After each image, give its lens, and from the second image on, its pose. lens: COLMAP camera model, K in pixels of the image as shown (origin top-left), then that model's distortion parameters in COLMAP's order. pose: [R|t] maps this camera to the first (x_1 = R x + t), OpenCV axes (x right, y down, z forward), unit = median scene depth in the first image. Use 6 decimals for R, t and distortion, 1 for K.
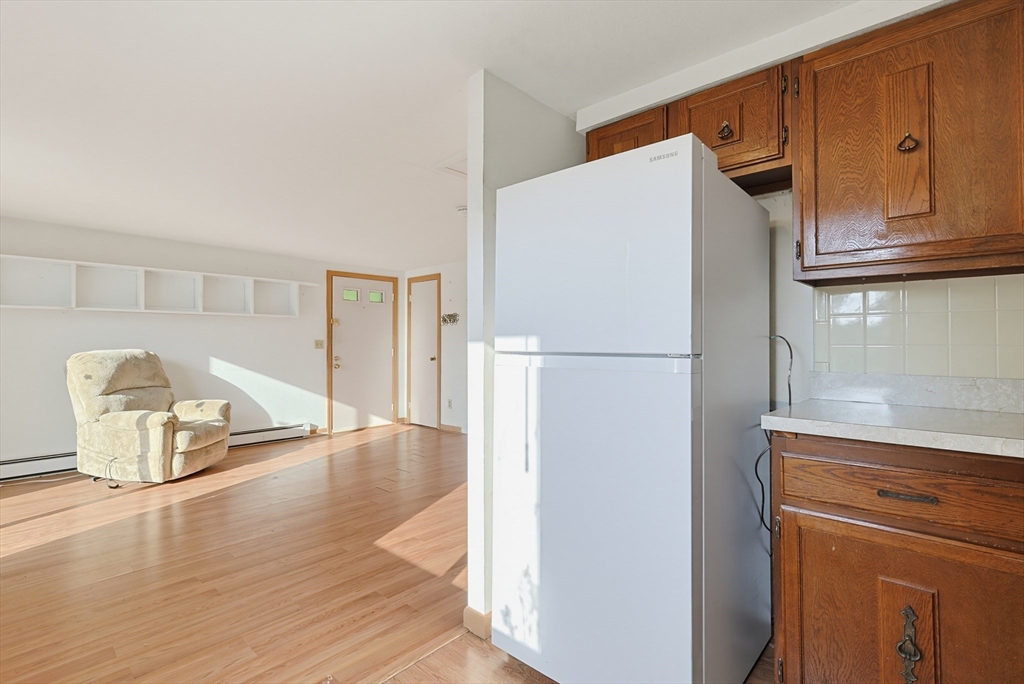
lens RADIAL K [[477.3, 0, 519.8], [0, 477.3, 338.6], [0, 0, 1]] dist [0.005846, -0.001450]
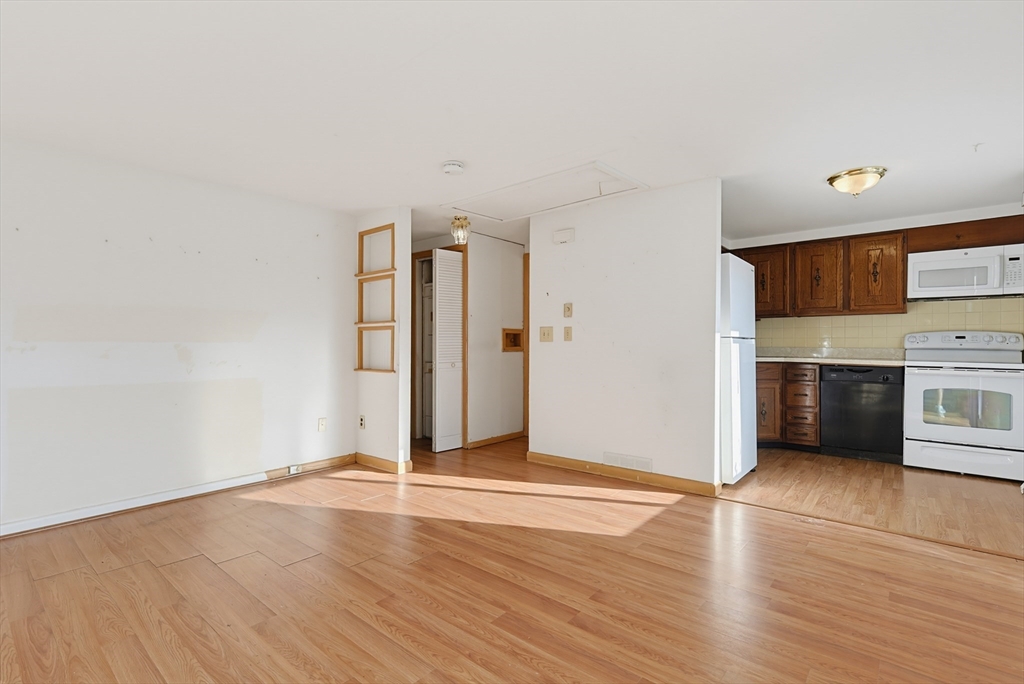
lens RADIAL K [[477.3, 0, 510.8], [0, 477.3, 347.4], [0, 0, 1]] dist [0.005846, -0.001450]
pose [[-0.031439, -0.011011, 0.999445, -2.472180], [-0.005425, 0.999926, 0.010845, 0.059923], [-0.999491, -0.005081, -0.031496, 2.450305]]
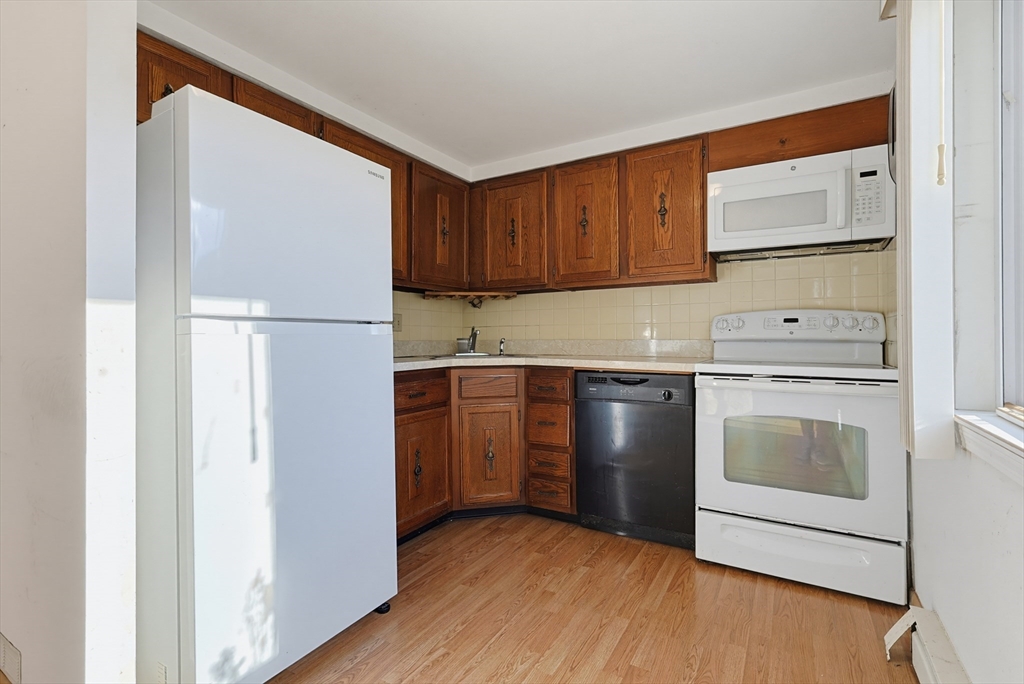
lens RADIAL K [[477.3, 0, 510.0], [0, 477.3, 339.4], [0, 0, 1]] dist [0.005846, -0.001450]
pose [[-0.193547, -0.003226, 0.981086, -1.043523], [0.001659, 0.999992, 0.003615, 0.076160], [-0.981090, 0.002327, -0.193540, 0.849410]]
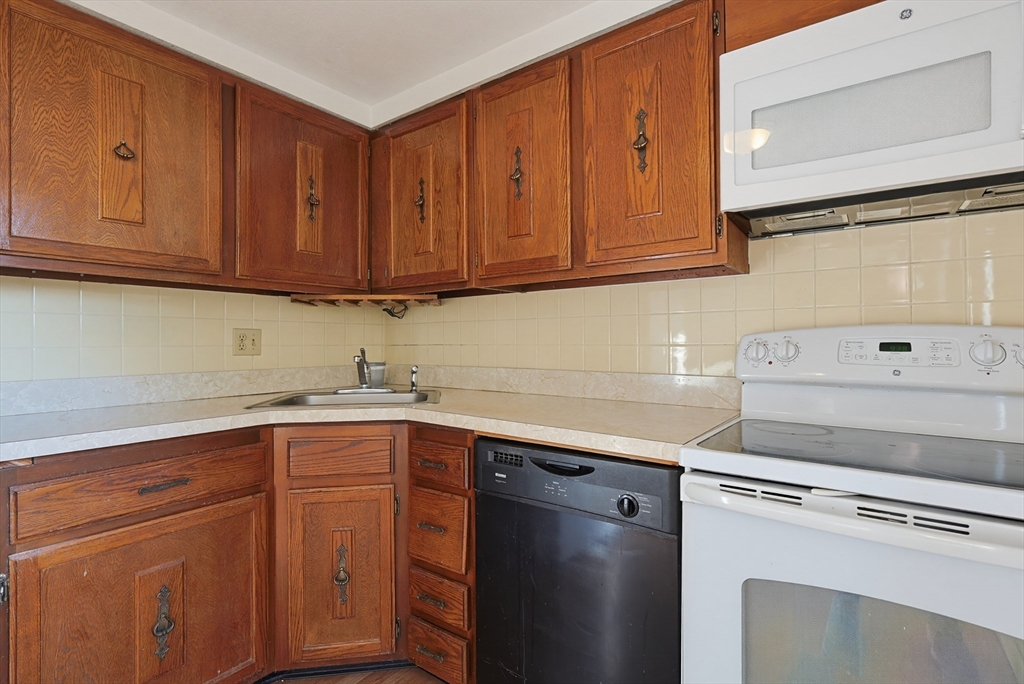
lens RADIAL K [[477.3, 0, 527.6], [0, 477.3, 340.6], [0, 0, 1]] dist [0.005846, -0.001450]
pose [[-0.107320, -0.000151, 0.994225, -0.304693], [0.000774, 1.000000, 0.000236, 0.000540], [-0.994224, 0.000795, -0.107319, 0.248571]]
